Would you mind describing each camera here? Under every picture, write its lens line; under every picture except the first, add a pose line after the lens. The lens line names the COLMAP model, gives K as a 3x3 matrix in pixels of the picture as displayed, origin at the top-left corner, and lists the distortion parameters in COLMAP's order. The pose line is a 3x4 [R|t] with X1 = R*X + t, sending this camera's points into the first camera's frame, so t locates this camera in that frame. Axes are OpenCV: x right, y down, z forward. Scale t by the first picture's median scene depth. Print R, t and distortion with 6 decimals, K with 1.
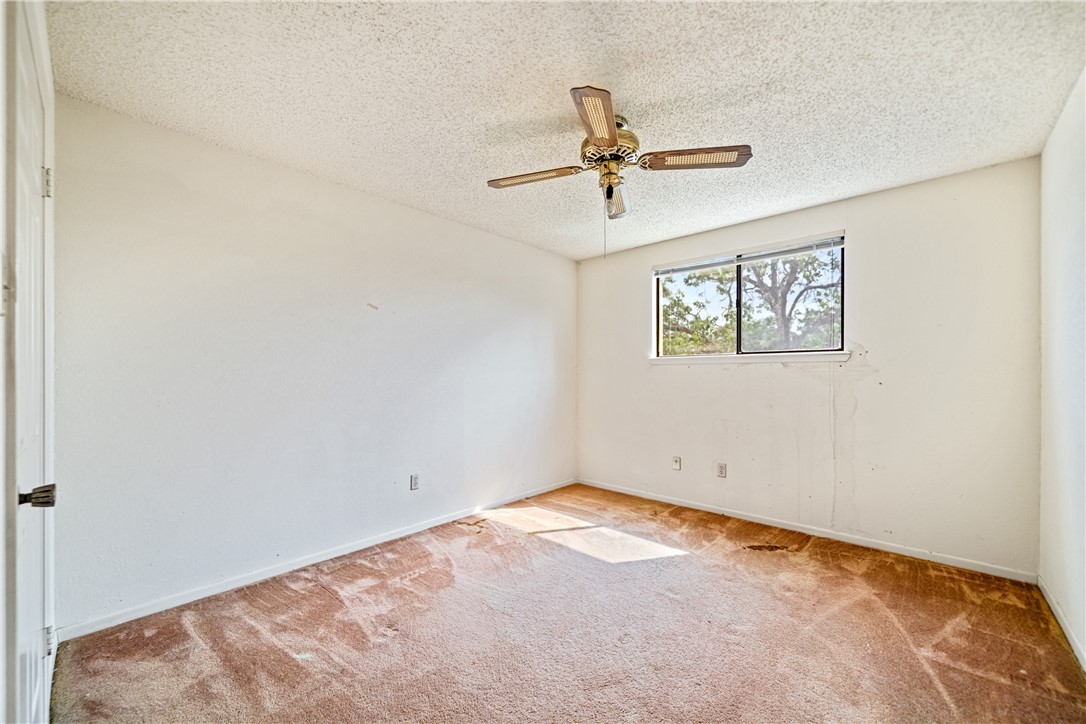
lens RADIAL K [[423.0, 0, 543.2], [0, 423.0, 371.8], [0, 0, 1]] dist [-0.000501, 0.000081]
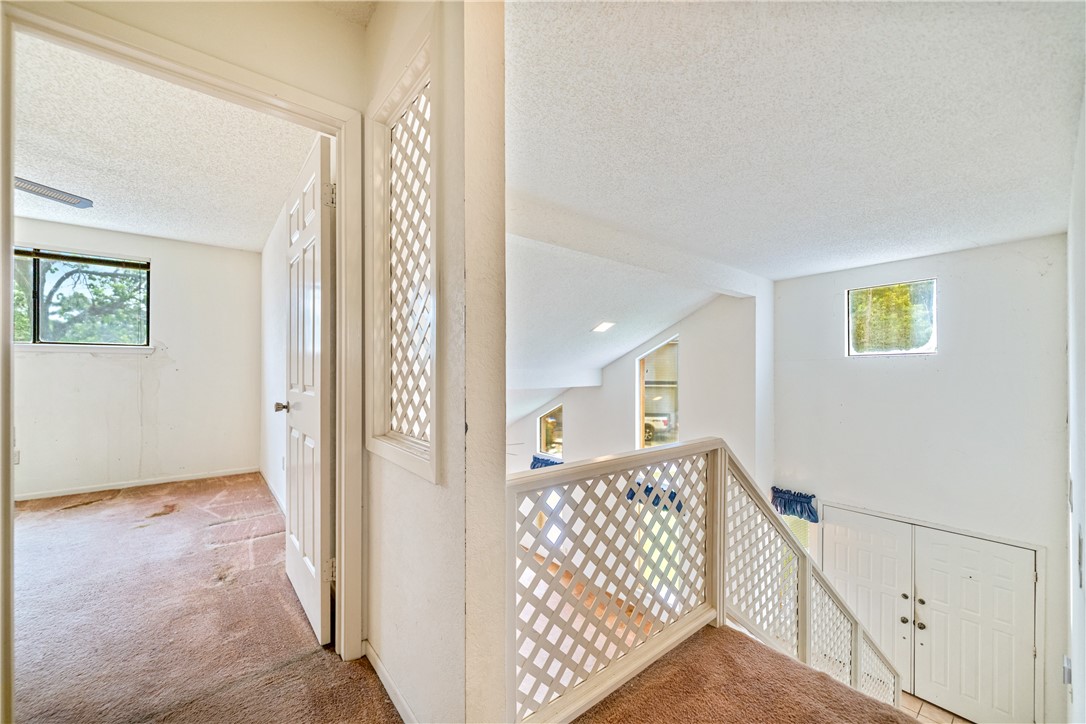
lens RADIAL K [[423.0, 0, 543.2], [0, 423.0, 371.8], [0, 0, 1]] dist [-0.000501, 0.000081]
pose [[0.158280, -0.002630, 0.987391, -0.446679], [-0.005200, 0.999980, 0.003497, 0.022245], [-0.987381, -0.005688, 0.158263, -0.485110]]
